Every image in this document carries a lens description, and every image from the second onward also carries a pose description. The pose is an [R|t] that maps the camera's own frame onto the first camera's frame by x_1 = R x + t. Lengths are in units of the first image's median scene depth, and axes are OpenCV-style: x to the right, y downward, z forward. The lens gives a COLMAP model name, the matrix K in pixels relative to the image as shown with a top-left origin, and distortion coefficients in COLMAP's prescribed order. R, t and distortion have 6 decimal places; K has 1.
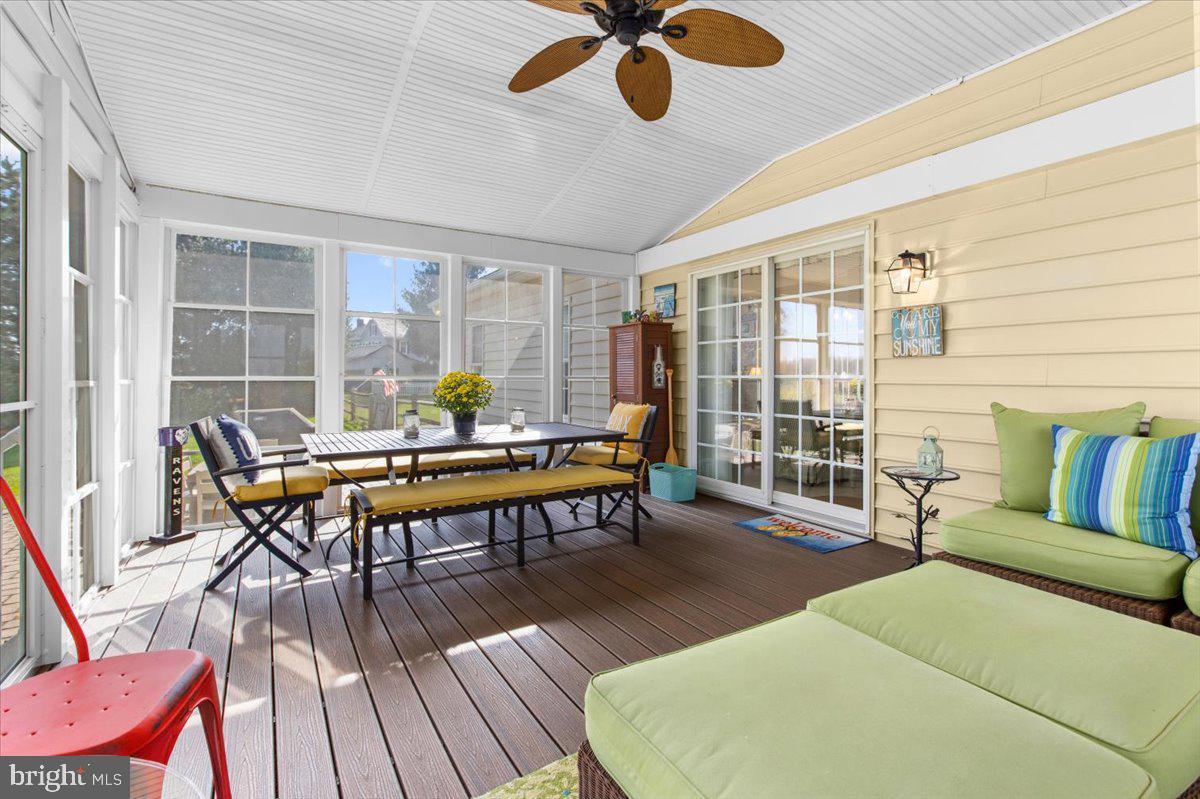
lens RADIAL K [[548.0, 0, 591.8], [0, 548.0, 389.8], [0, 0, 1]] dist [0.001163, -0.000361]
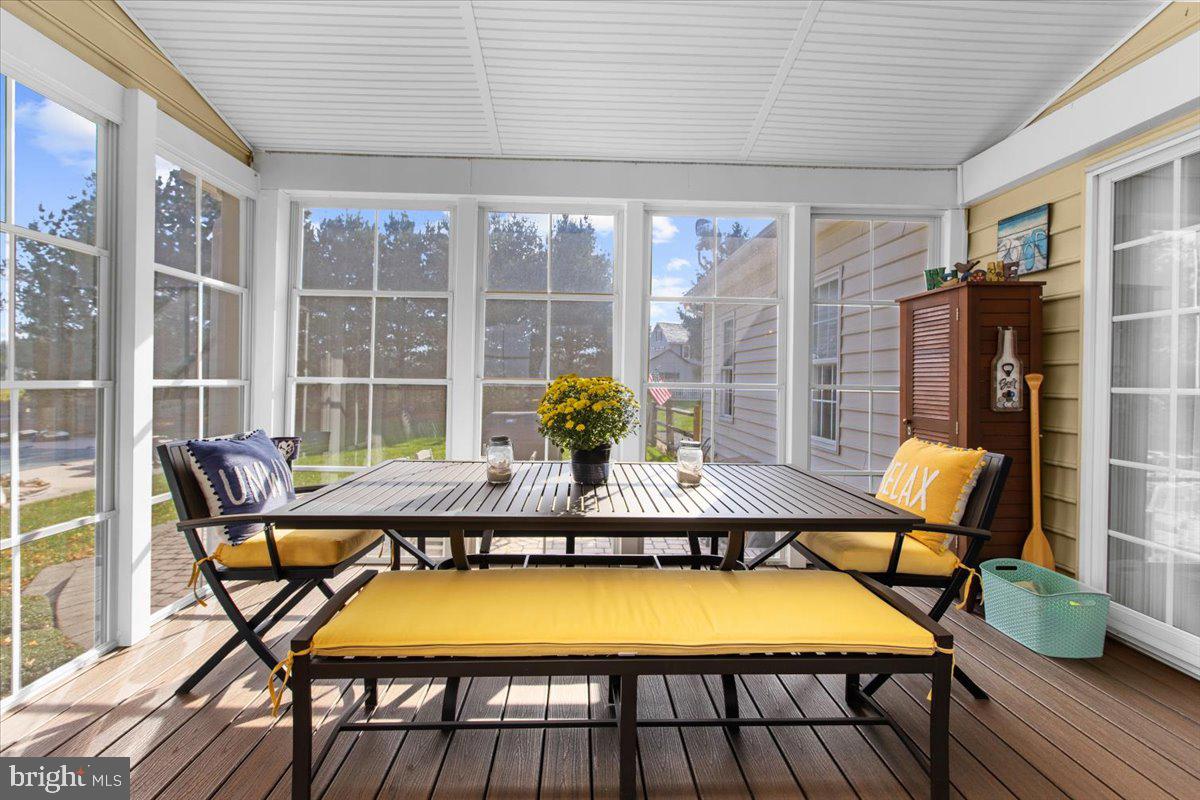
lens RADIAL K [[548.0, 0, 591.8], [0, 548.0, 390.3], [0, 0, 1]] dist [0.001163, -0.000361]
pose [[0.871176, 0.016160, -0.490705, 0.035472], [-0.025122, 0.999616, -0.011680, -0.006242], [0.490327, 0.022503, 0.871248, 0.364297]]
